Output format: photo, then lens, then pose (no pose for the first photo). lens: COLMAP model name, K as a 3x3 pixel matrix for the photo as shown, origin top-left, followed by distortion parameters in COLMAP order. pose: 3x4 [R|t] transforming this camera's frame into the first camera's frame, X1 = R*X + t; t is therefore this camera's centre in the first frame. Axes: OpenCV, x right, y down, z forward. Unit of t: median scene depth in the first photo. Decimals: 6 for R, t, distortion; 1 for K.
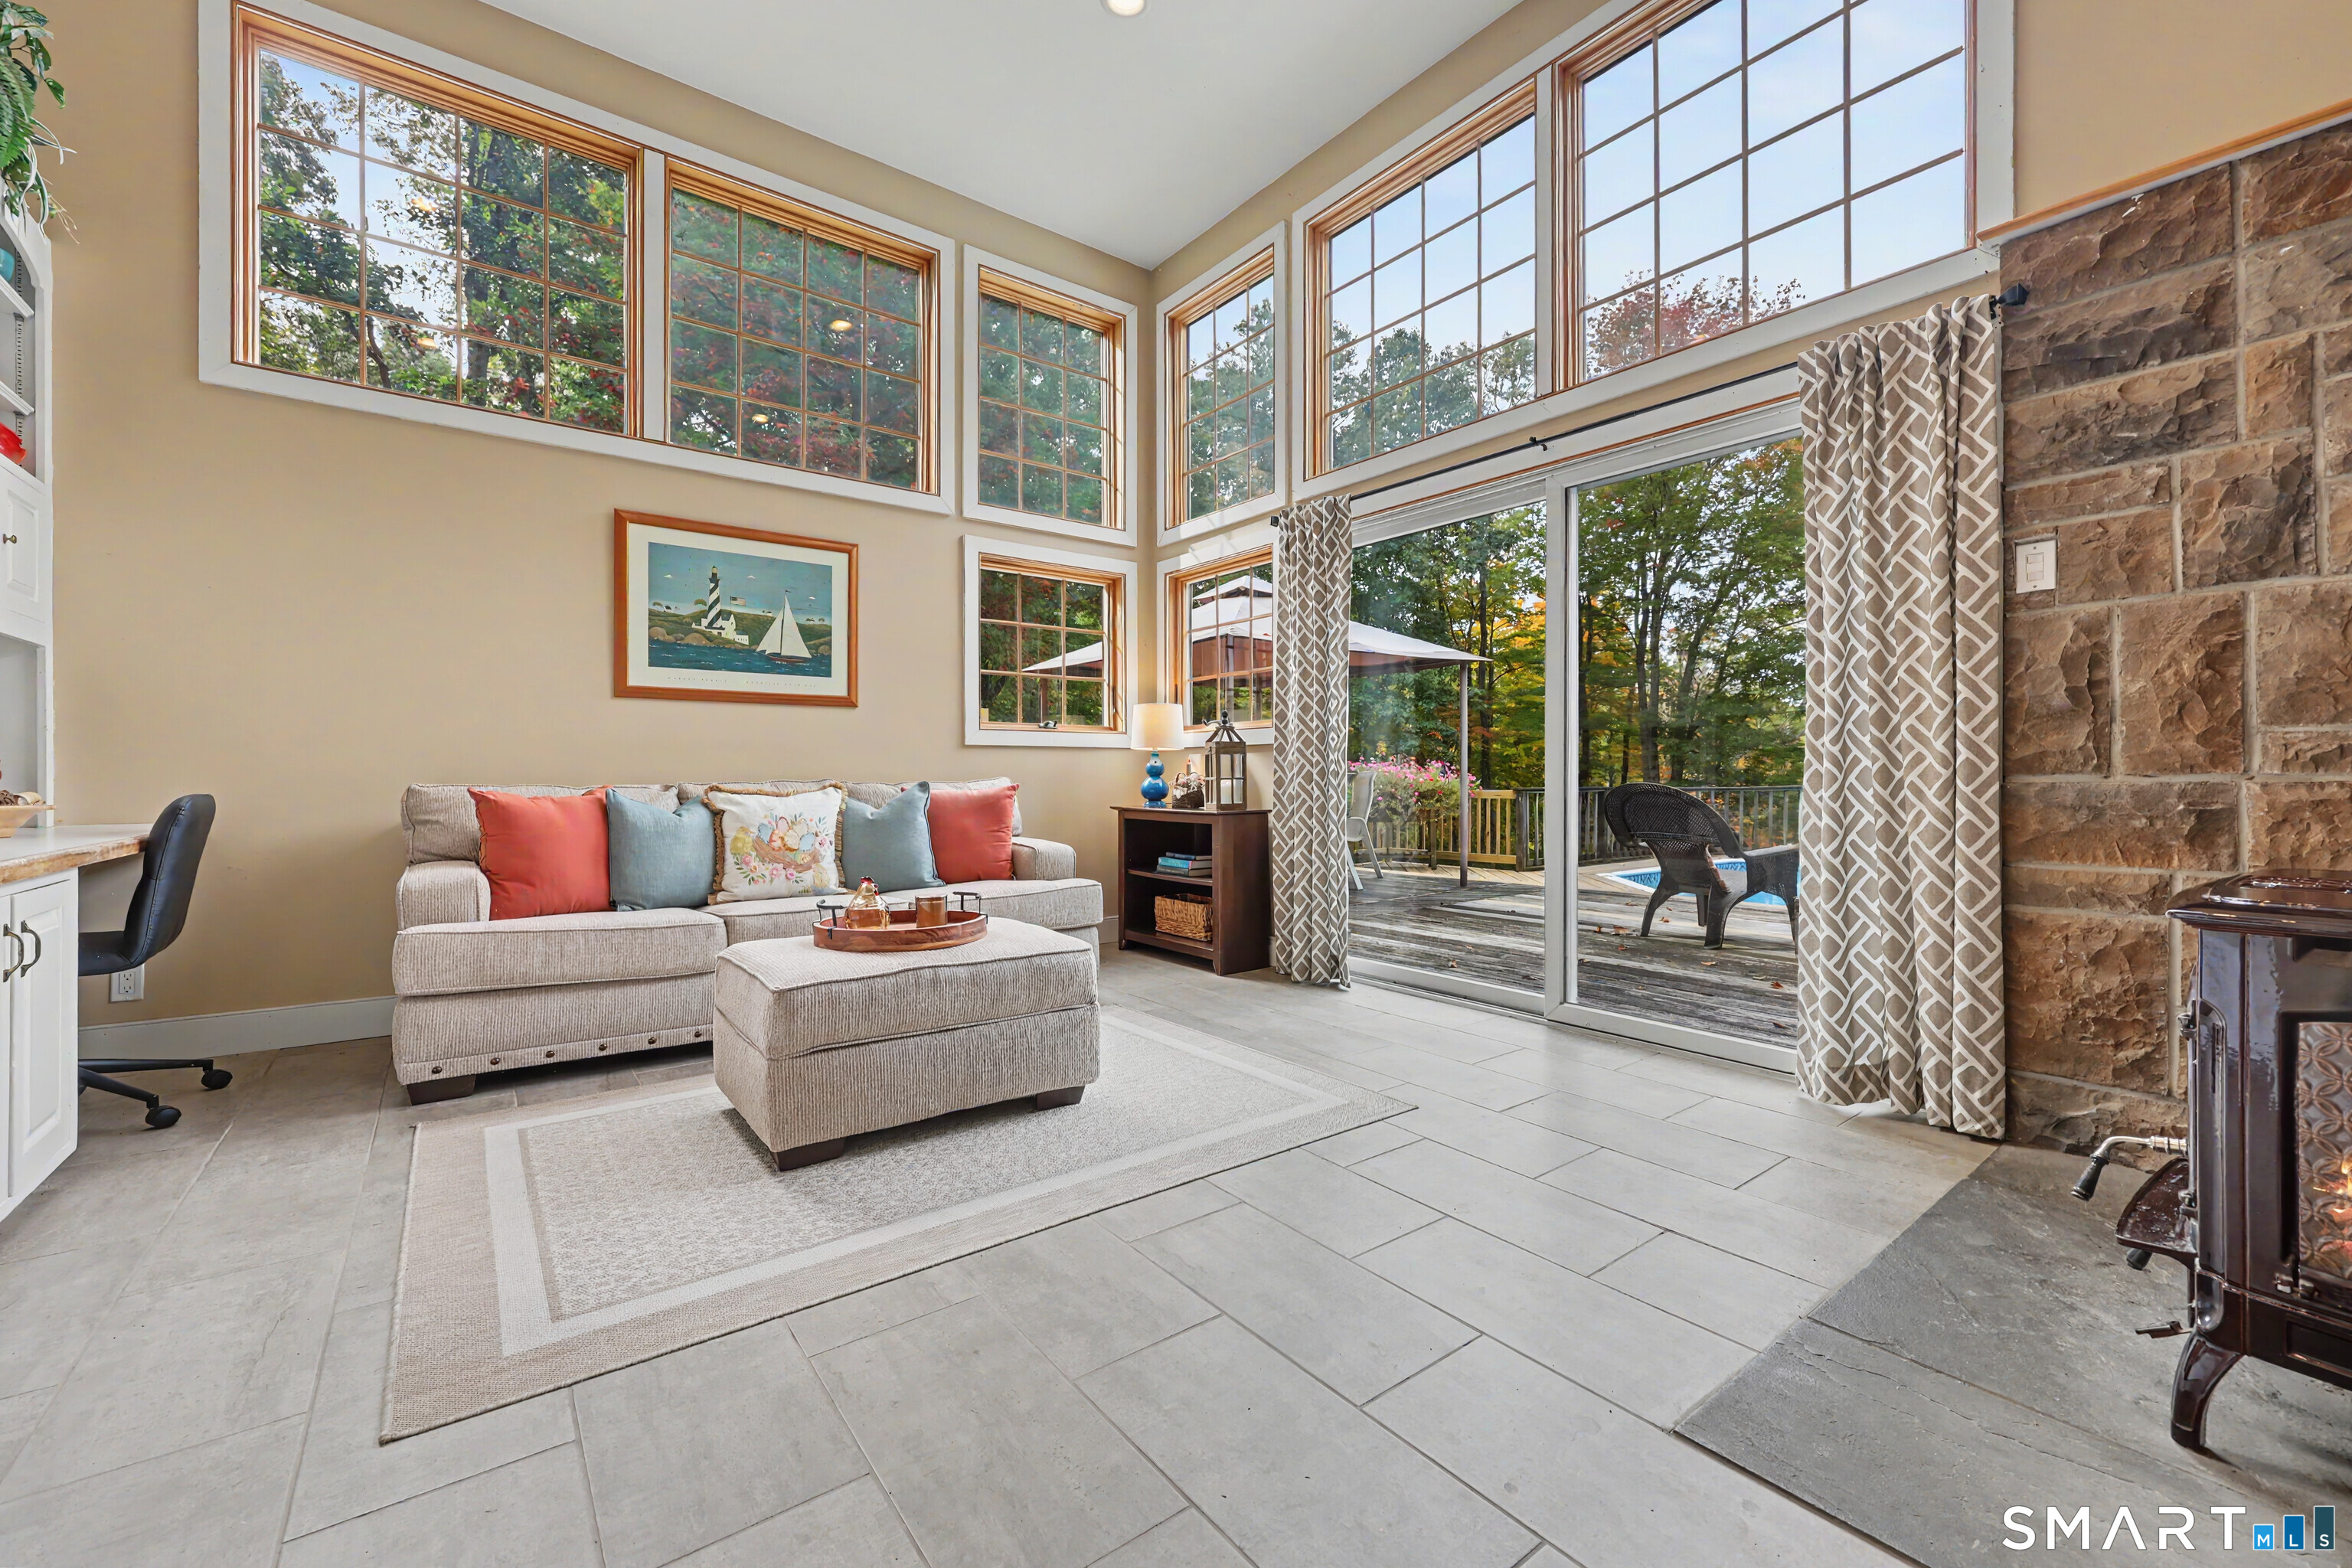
lens RADIAL K [[953.4, 0, 1180.9], [0, 953.4, 775.6], [0, 0, 1]] dist [0.003936, 0.000685]
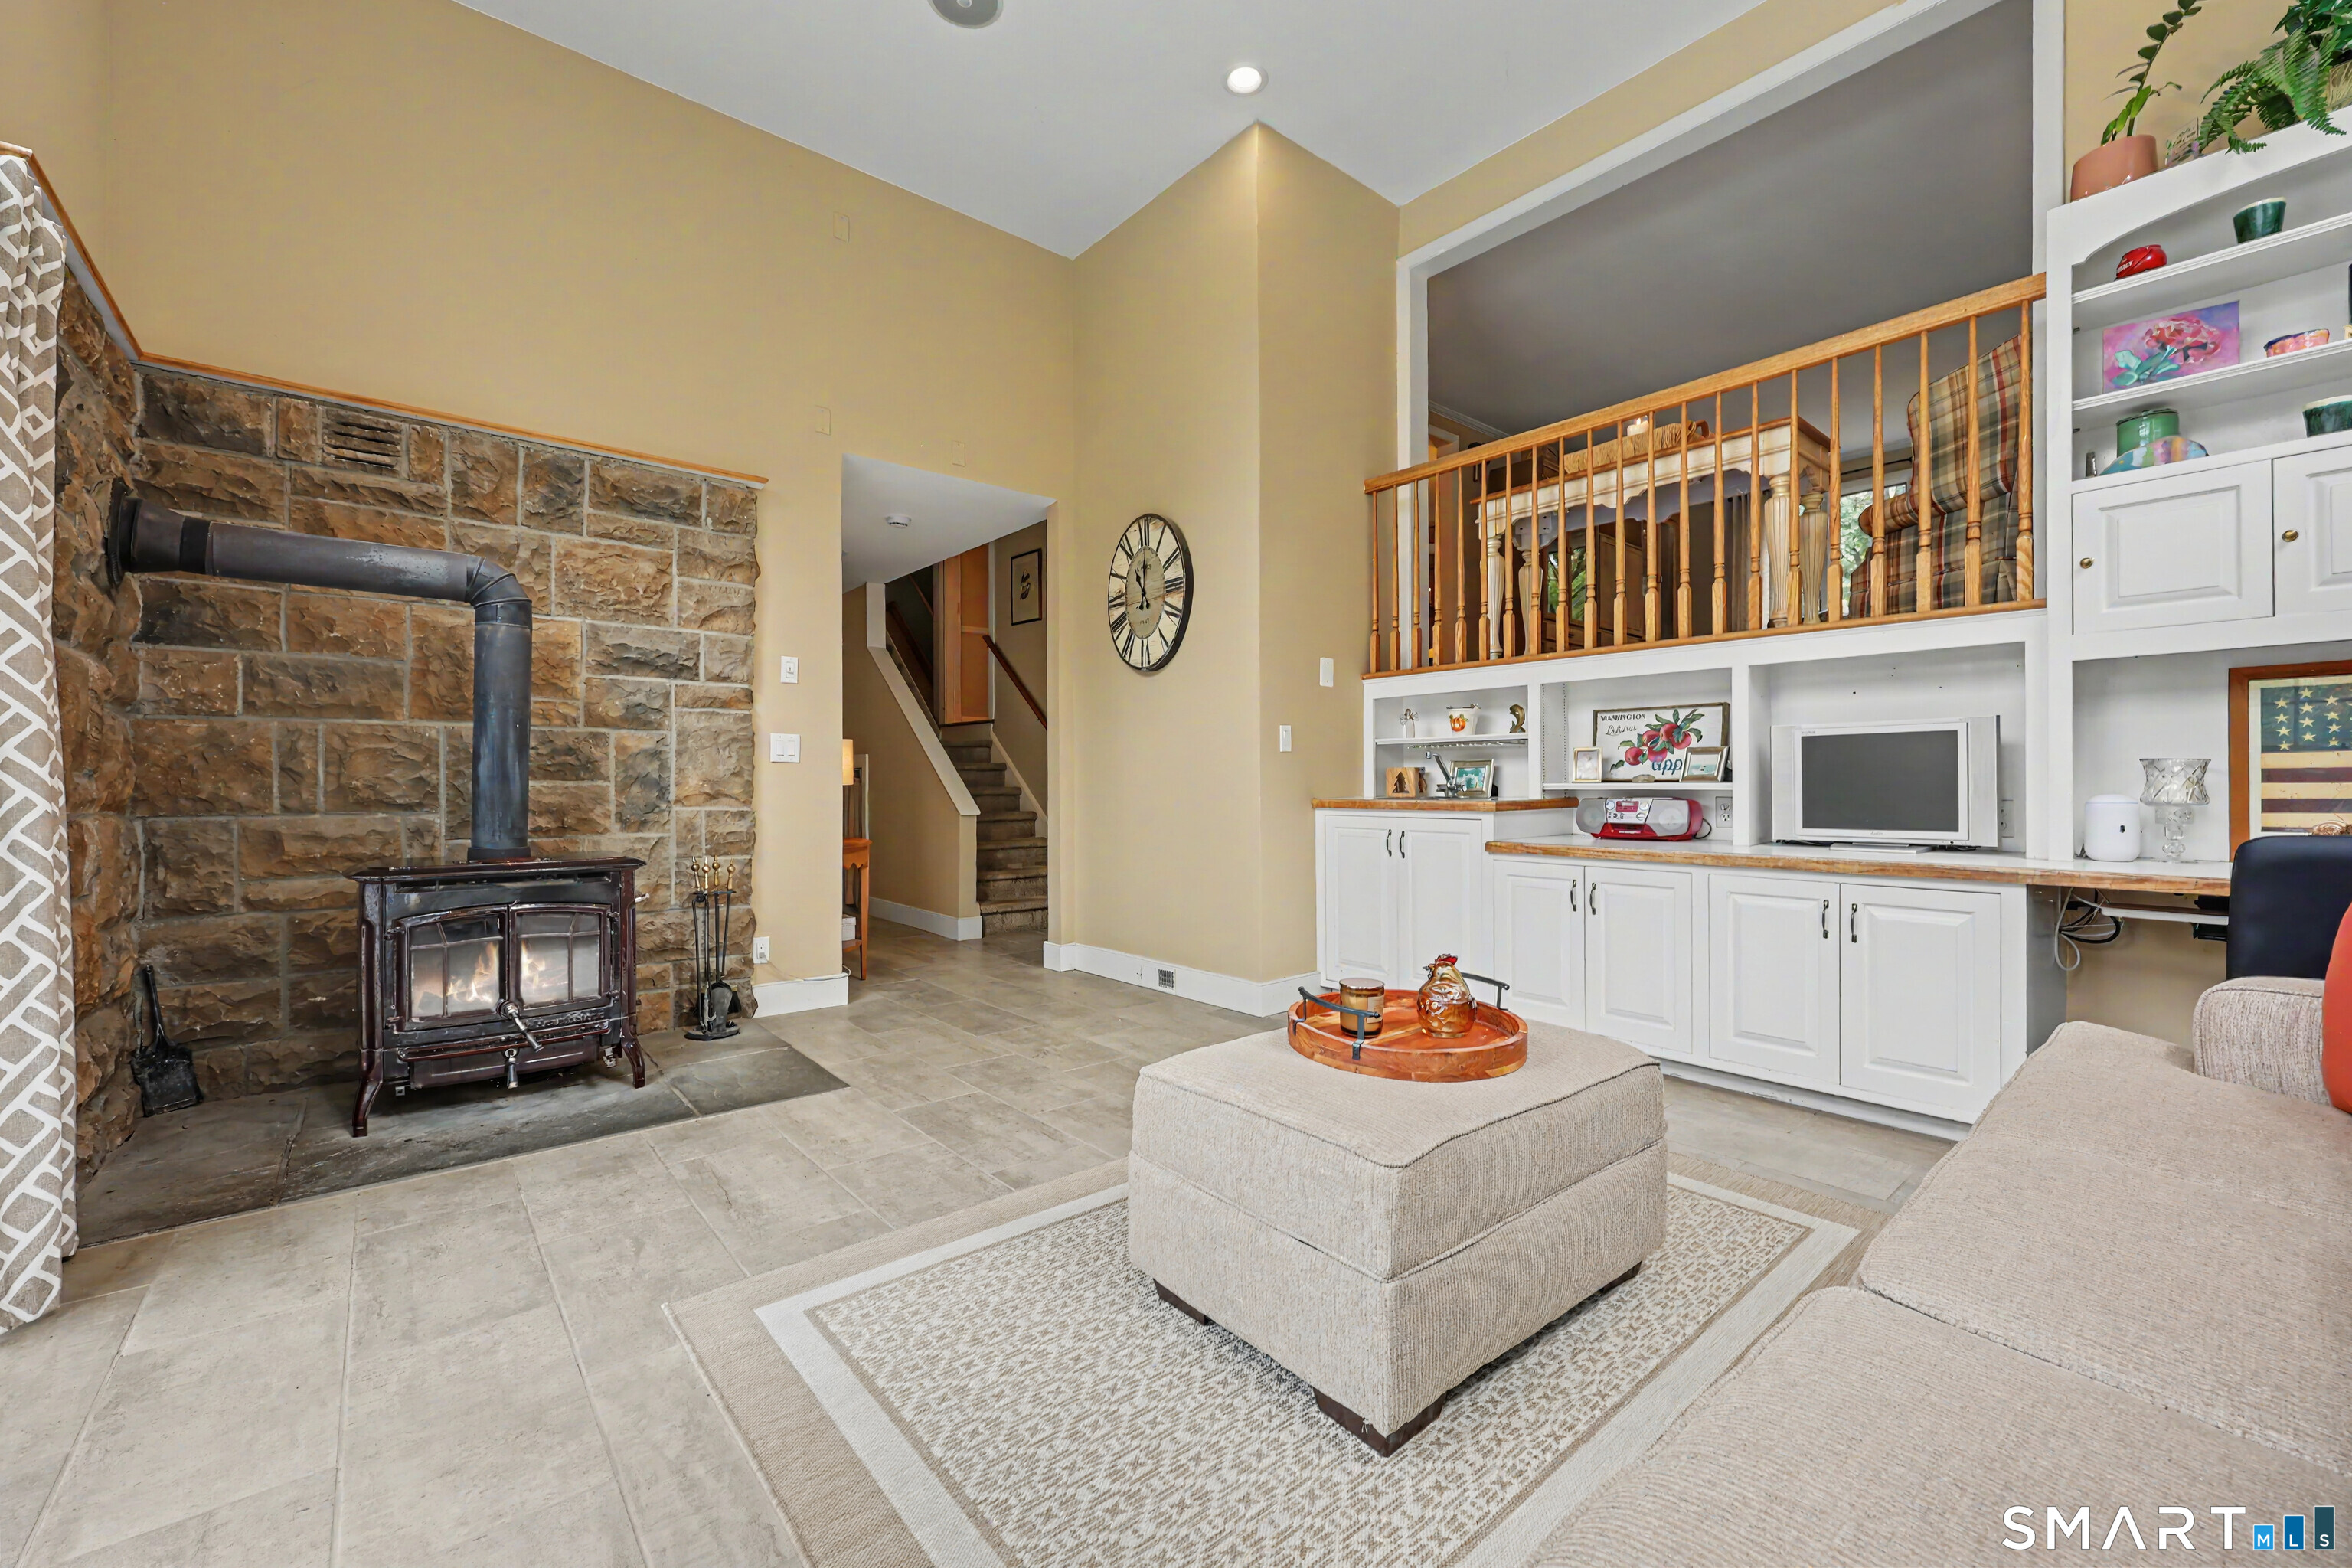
lens RADIAL K [[953.4, 0, 1176.9], [0, 953.4, 781.8], [0, 0, 1]] dist [0.003936, 0.000685]
pose [[-0.999099, 0.007173, -0.041825, -0.023583], [0.007196, 0.999974, -0.000388, -0.006232], [0.041821, -0.000688, -0.999125, 0.423626]]
